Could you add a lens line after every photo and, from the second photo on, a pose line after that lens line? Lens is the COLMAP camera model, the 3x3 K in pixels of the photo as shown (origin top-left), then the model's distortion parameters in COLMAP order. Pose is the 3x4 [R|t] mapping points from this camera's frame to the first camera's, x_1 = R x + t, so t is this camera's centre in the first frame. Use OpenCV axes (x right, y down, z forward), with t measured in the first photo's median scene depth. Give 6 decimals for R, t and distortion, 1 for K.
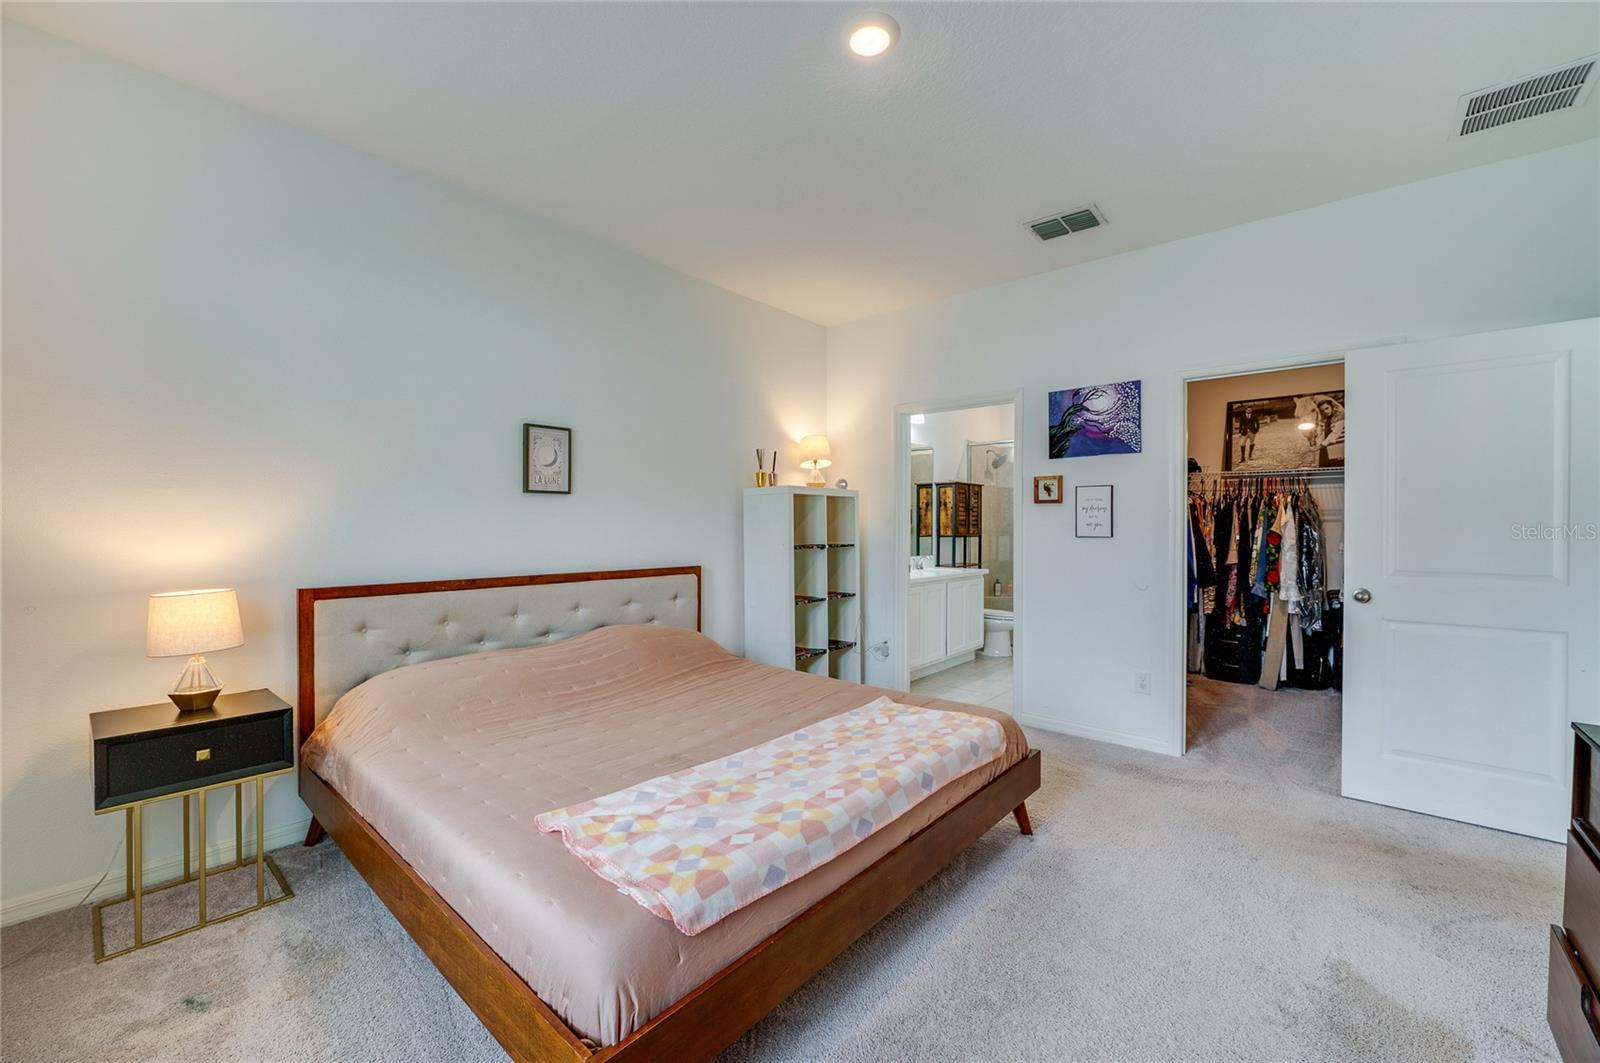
lens RADIAL K [[635.1, 0, 798.4], [0, 635.1, 528.1], [0, 0, 1]] dist [-0.002967, 0.000201]
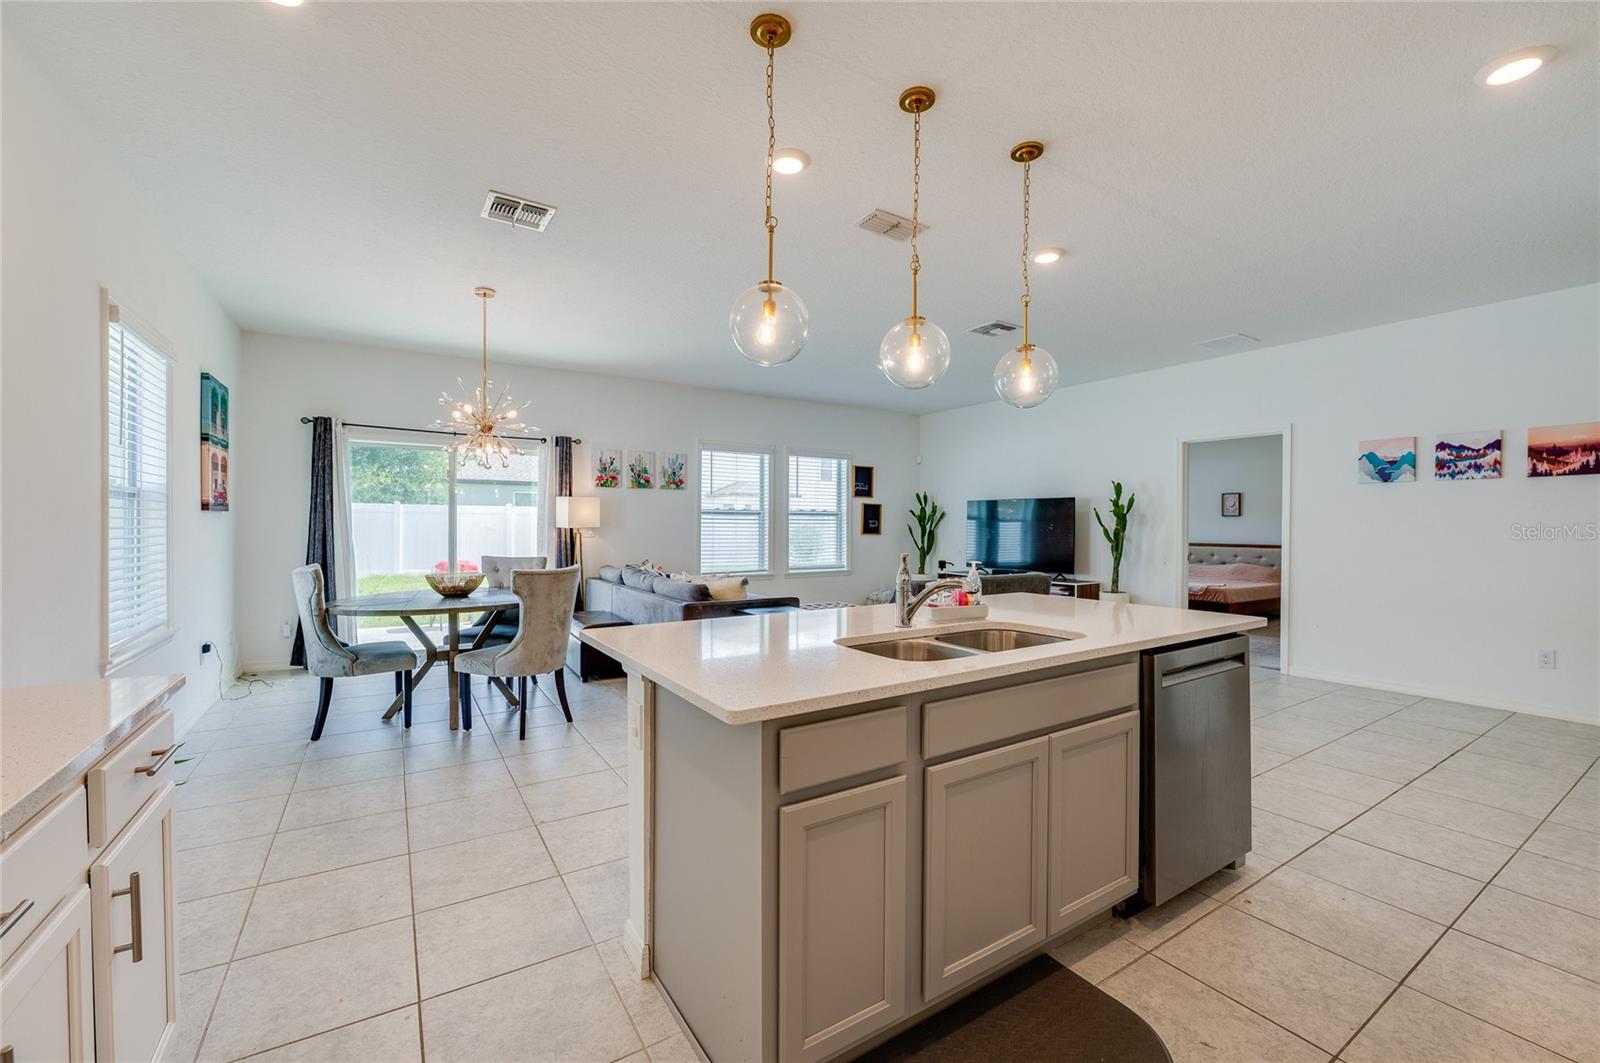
lens RADIAL K [[635.1, 0, 791.4], [0, 635.1, 535.8], [0, 0, 1]] dist [-0.002967, 0.000201]
pose [[-0.290874, 0.015869, -0.956630, 2.083948], [-0.007153, 0.999798, 0.018760, -0.003607], [0.956735, 0.012300, -0.290702, -0.059623]]
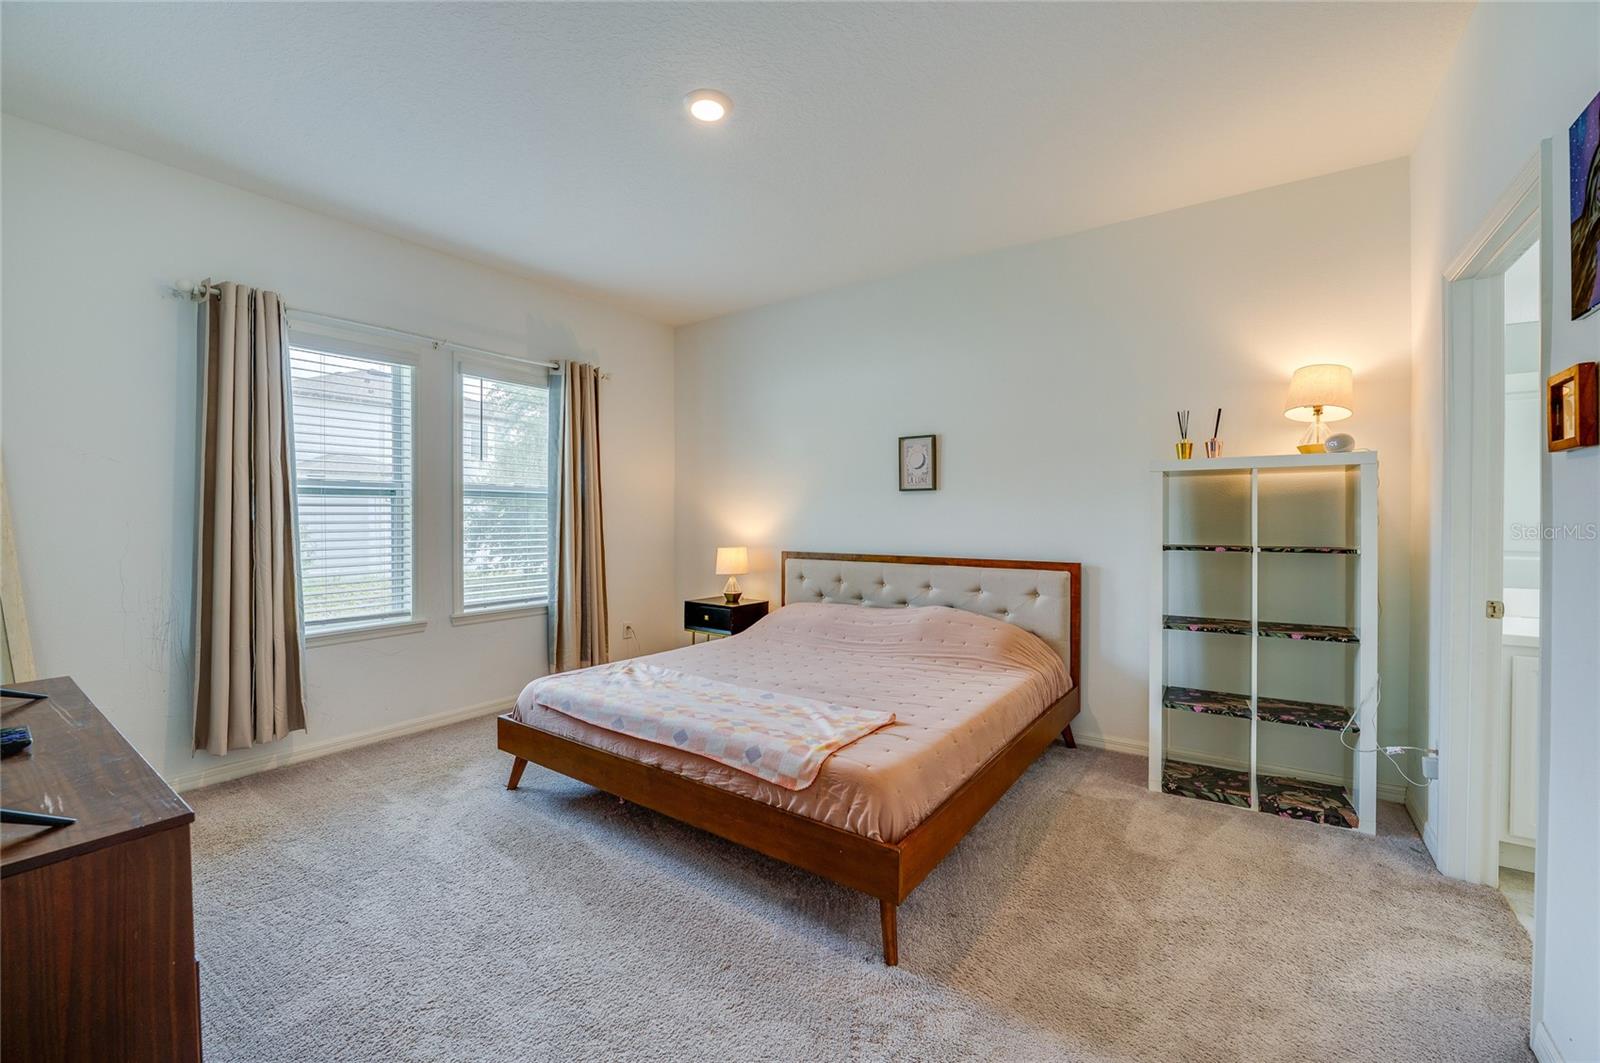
lens RADIAL K [[635.1, 0, 796.5], [0, 635.1, 522.9], [0, 0, 1]] dist [-0.002967, 0.000201]
pose [[0.102735, 0.007200, -0.994683, 0.563510], [-0.006504, 0.999957, 0.006566, 0.000175], [0.994687, 0.005795, 0.102778, 0.447724]]
